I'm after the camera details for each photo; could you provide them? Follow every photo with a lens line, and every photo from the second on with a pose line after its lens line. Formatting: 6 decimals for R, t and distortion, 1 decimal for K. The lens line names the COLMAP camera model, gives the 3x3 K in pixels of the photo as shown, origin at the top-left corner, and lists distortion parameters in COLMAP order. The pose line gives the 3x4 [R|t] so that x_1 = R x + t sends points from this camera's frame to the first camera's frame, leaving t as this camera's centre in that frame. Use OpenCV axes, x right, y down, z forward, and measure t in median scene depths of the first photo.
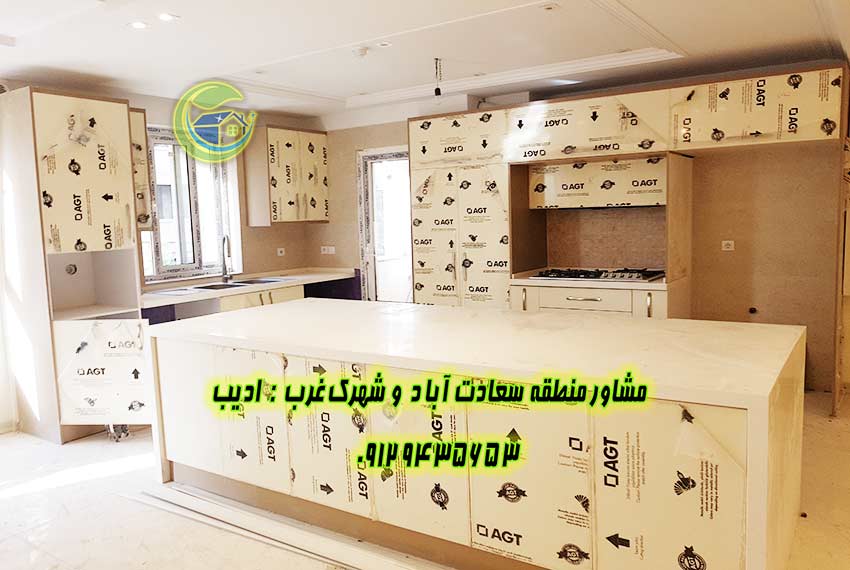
lens RADIAL K [[667.9, 0, 421.6], [0, 667.9, 288.2], [0, 0, 1]] dist [0.000877, -0.003339]
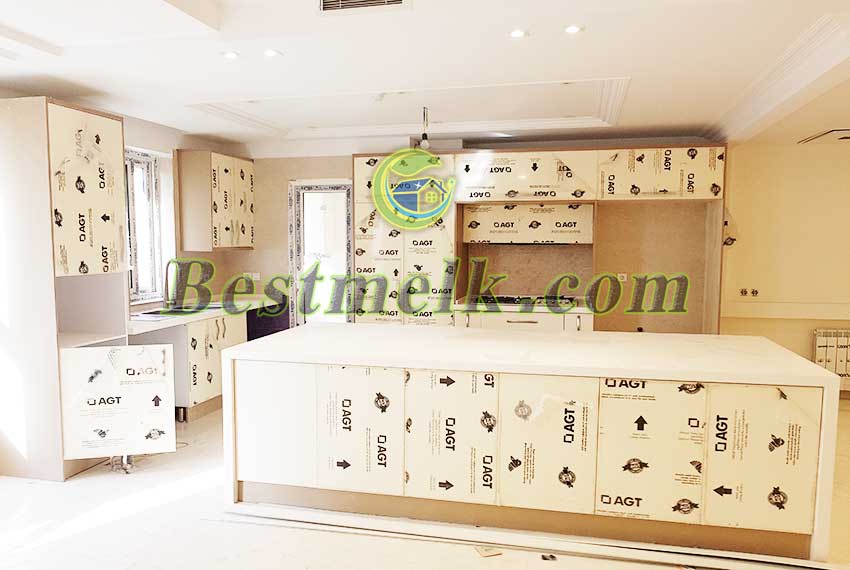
lens RADIAL K [[667.9, 0, 417.2], [0, 667.9, 304.5], [0, 0, 1]] dist [0.000877, -0.003339]
pose [[0.939296, 0.000141, 0.343108, -0.376808], [0.006545, 0.999811, -0.018330, 0.007415], [-0.343045, 0.019463, 0.939117, -0.041156]]
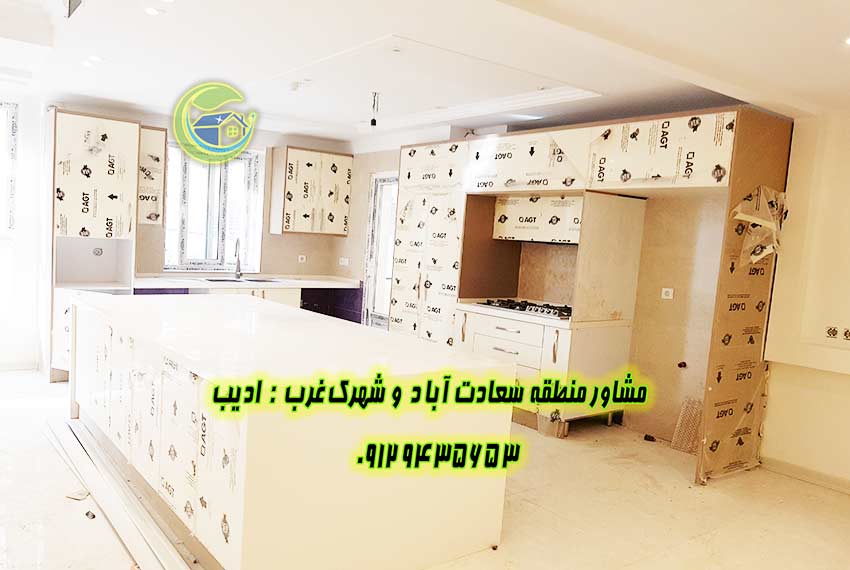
lens RADIAL K [[667.9, 0, 412.5], [0, 667.9, 300.7], [0, 0, 1]] dist [0.000877, -0.003339]
pose [[0.942641, 0.116849, -0.312688, 0.475905], [-0.122586, 0.992457, 0.001322, -0.012575], [0.310484, 0.037085, 0.949855, -0.013422]]
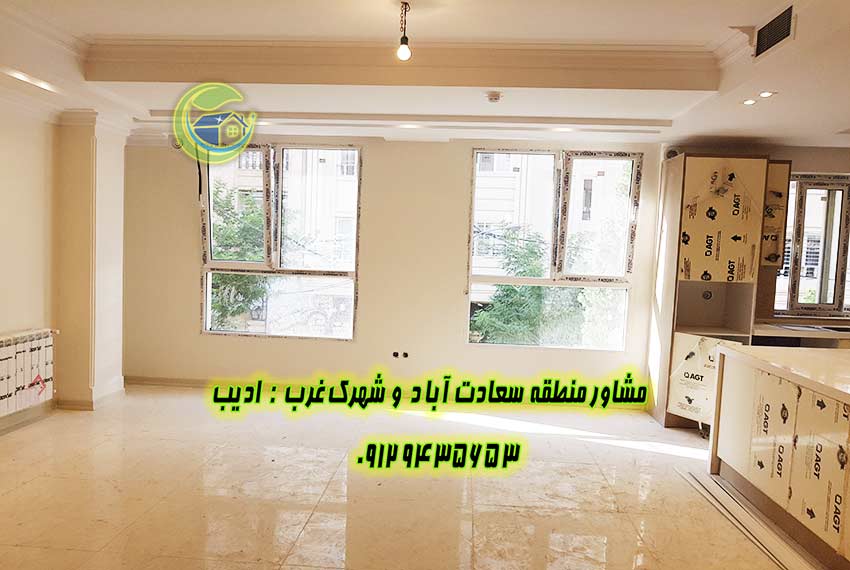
lens RADIAL K [[667.9, 0, 421.2], [0, 667.9, 301.0], [0, 0, 1]] dist [0.000877, -0.003339]
pose [[0.513708, 0.116440, -0.850027, 0.267319], [-0.143195, 0.988487, 0.048868, -0.002811], [0.845931, 0.096616, 0.524468, -0.091931]]
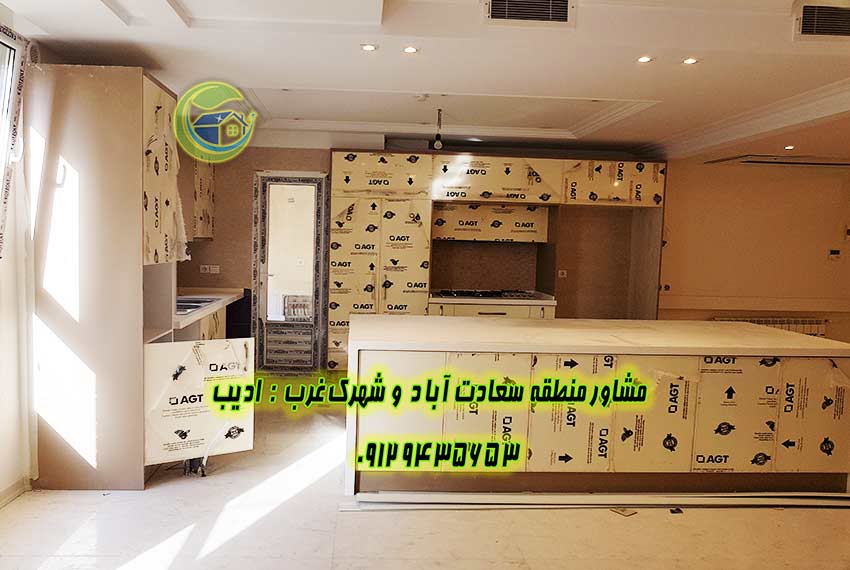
lens RADIAL K [[667.9, 0, 406.7], [0, 667.9, 297.9], [0, 0, 1]] dist [0.000877, -0.003339]
pose [[0.793941, 0.001009, 0.607995, -0.745005], [0.015068, 0.999659, -0.021335, 0.012621], [-0.607809, 0.026100, 0.793654, 0.111115]]
